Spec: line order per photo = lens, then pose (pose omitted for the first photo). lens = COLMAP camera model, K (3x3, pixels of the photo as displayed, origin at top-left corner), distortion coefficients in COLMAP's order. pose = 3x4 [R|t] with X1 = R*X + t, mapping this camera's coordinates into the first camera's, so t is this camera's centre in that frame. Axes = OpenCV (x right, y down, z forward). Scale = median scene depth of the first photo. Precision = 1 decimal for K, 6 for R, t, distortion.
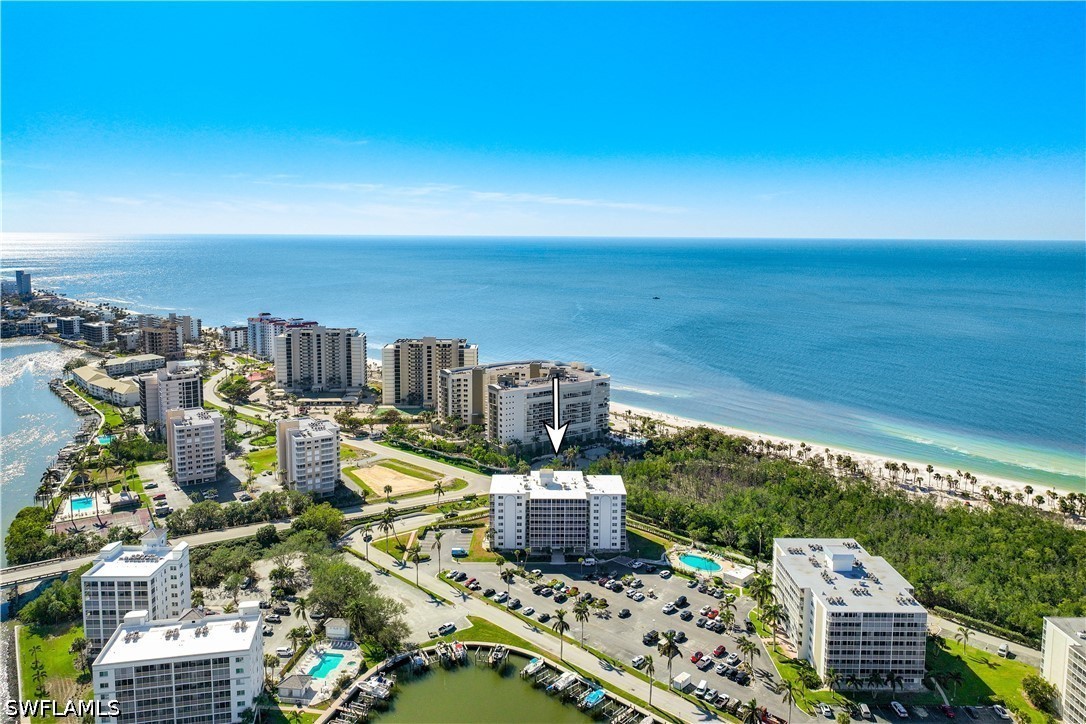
lens RADIAL K [[758.9, 0, 542.6], [0, 758.9, 317.8], [0, 0, 1]] dist [0.004074, 0.000119]
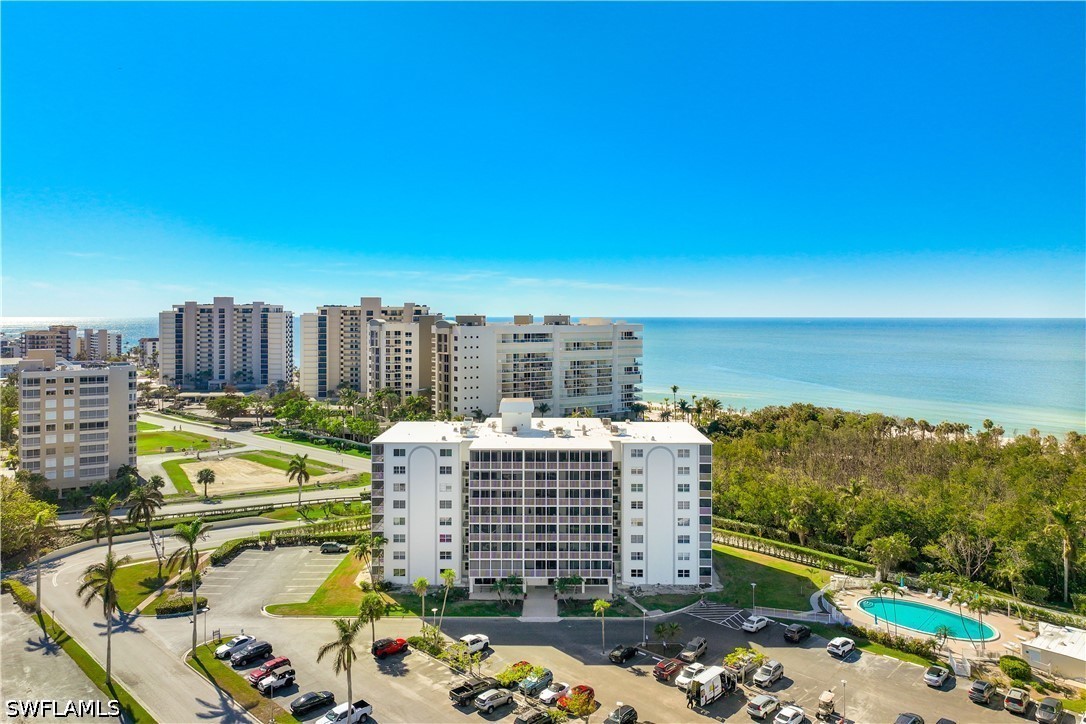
lens RADIAL K [[764.9, 0, 543.1], [0, 764.9, 315.2], [0, 0, 1]] dist [-0.004155, 0.019176]
pose [[0.999849, -0.006044, -0.016317, 0.027927], [0.004231, 0.994041, -0.108924, 0.207028], [0.016878, 0.108839, 0.993916, 0.585163]]
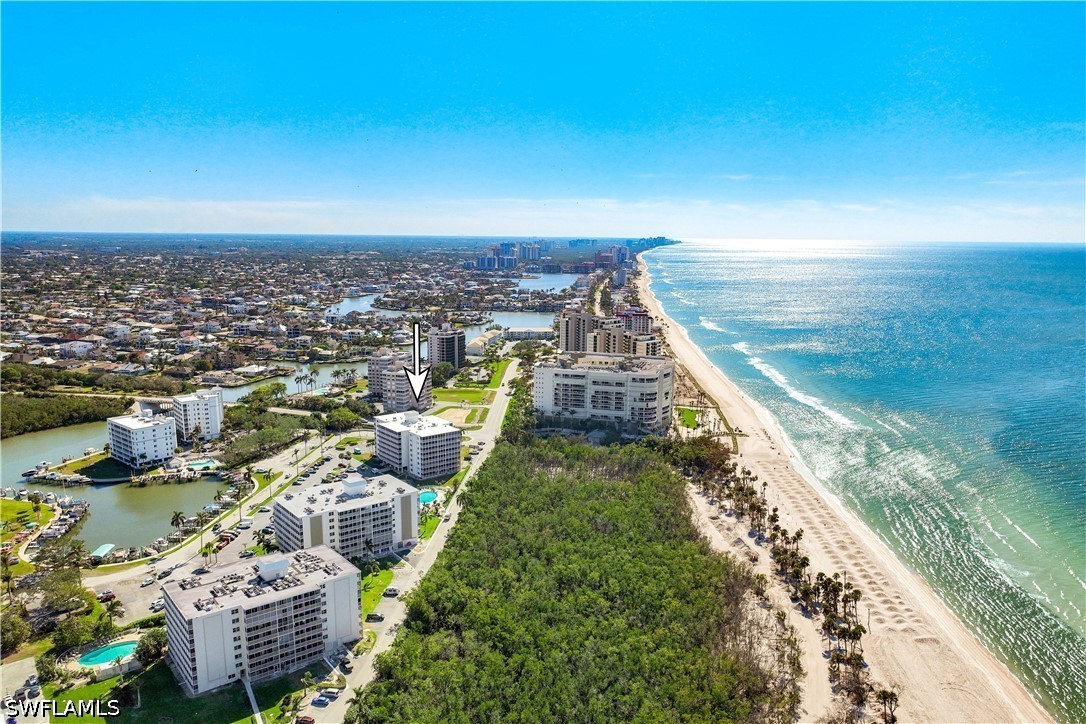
lens RADIAL K [[787.7, 0, 543.0], [0, 787.7, 362.0], [0, 0, 1]] dist [0.059543, 0.000618]
pose [[0.620695, 0.130033, -0.773194, 1.265486], [-0.091687, 0.991423, 0.093131, -0.041459], [0.778673, 0.013085, 0.627294, 0.303077]]
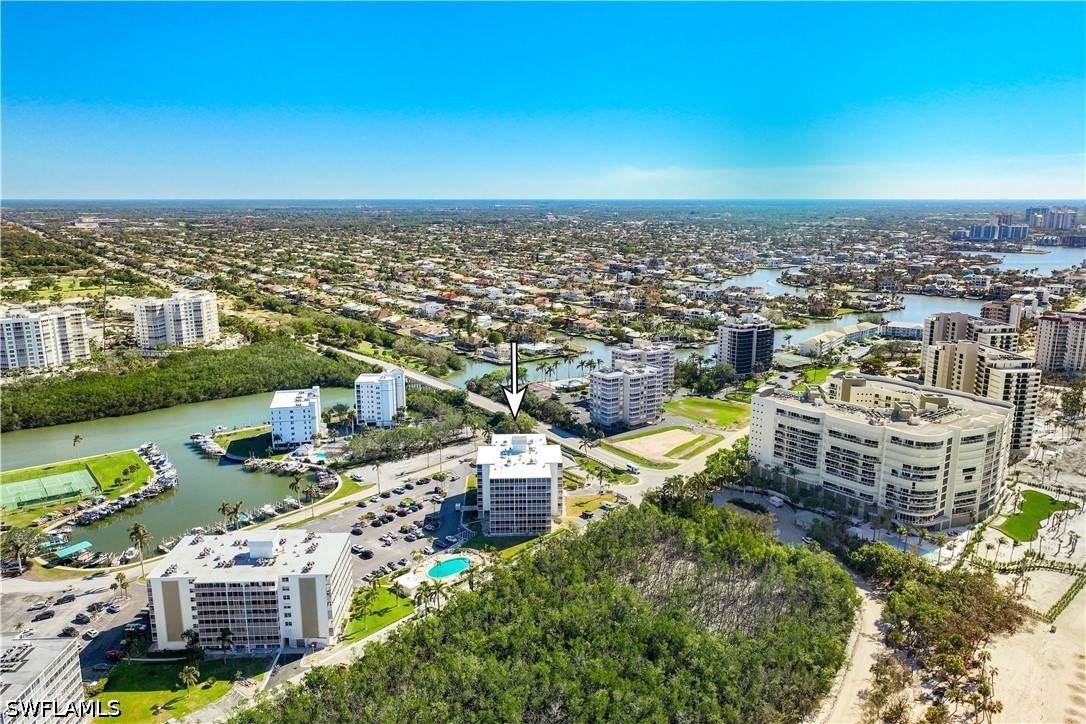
lens RADIAL K [[782.5, 0, 543.0], [0, 782.5, 362.0], [0, 0, 1]] dist [-0.004978, 0.022074]
pose [[0.039313, 0.205873, -0.977789, 1.031514], [-0.106979, 0.973788, 0.200730, -0.113071], [0.993484, 0.096712, 0.060306, 0.984333]]
